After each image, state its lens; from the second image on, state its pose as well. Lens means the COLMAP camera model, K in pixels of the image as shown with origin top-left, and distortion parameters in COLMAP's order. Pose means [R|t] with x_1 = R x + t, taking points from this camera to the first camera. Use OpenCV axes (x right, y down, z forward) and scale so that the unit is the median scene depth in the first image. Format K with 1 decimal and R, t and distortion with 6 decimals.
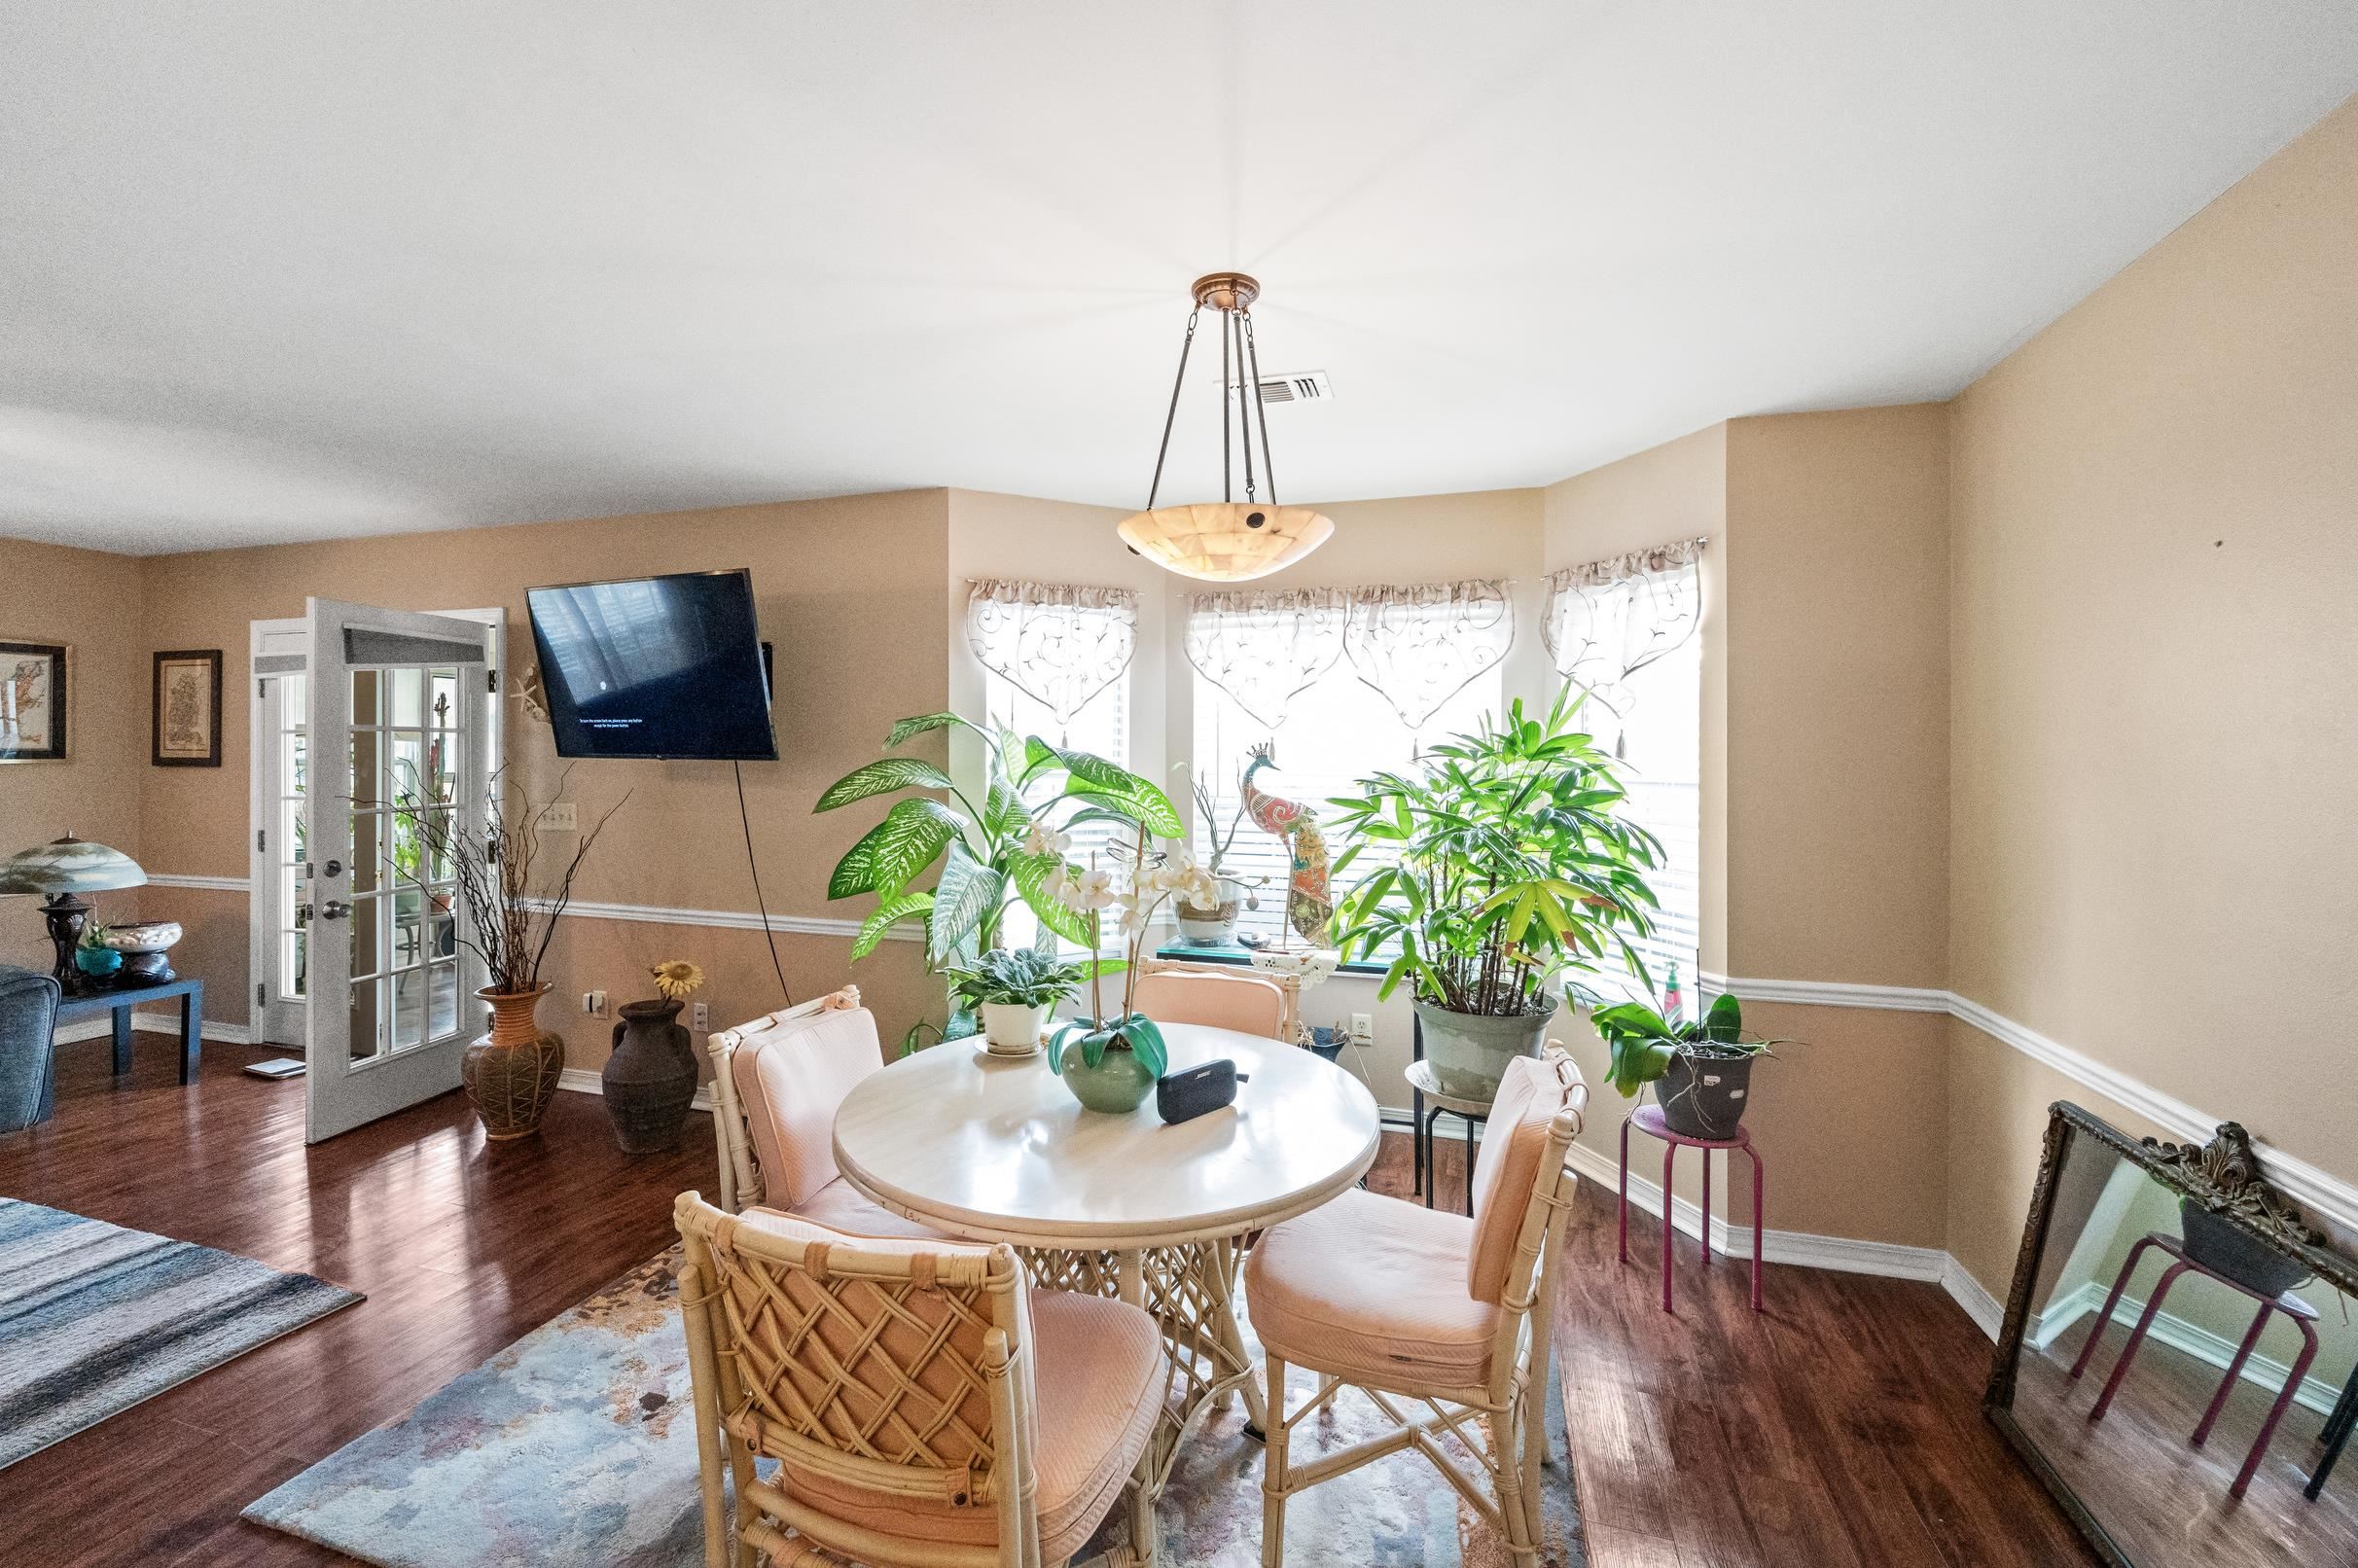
lens RADIAL K [[960.3, 0, 1177.4], [0, 960.3, 771.9], [0, 0, 1]] dist [0.001084, 0.000057]
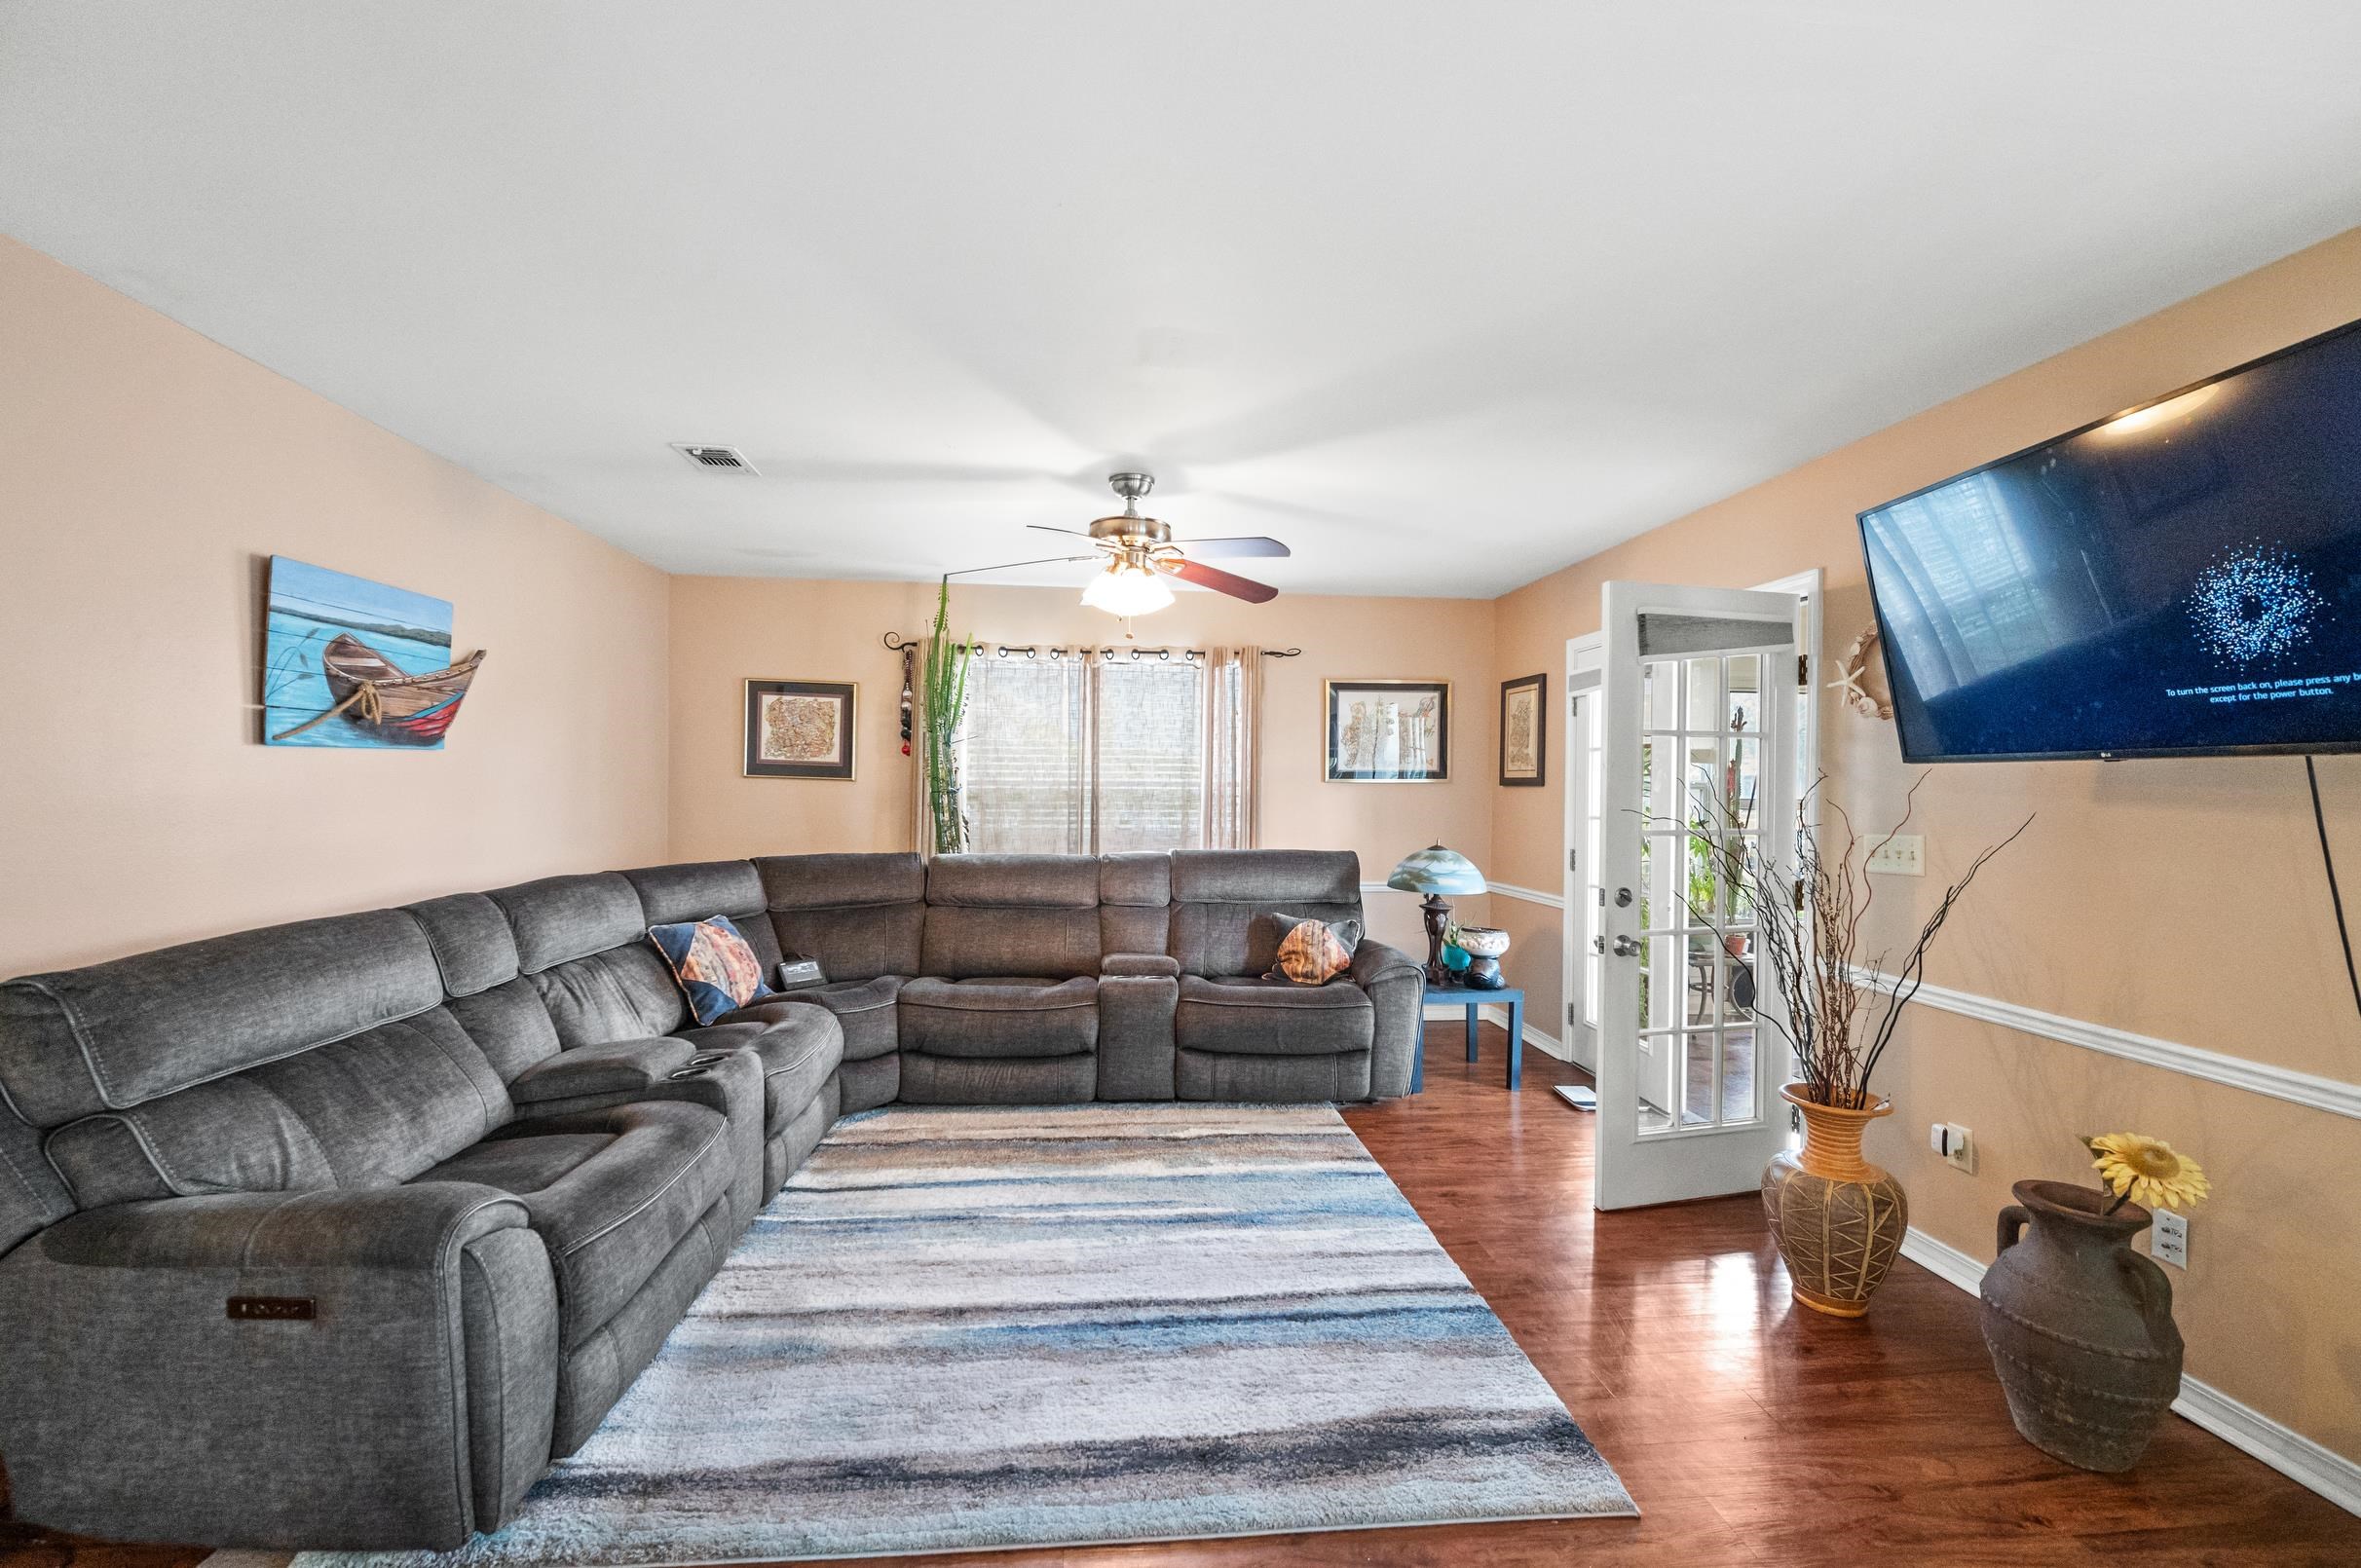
lens RADIAL K [[962.4, 0, 1180.5], [0, 962.4, 784.0], [0, 0, 1]] dist [0.000905, -0.005773]
pose [[0.386268, -0.004902, -0.922374, -0.221732], [-0.020047, 0.999705, -0.013708, 0.017714], [0.922169, 0.023786, 0.386055, 0.279312]]
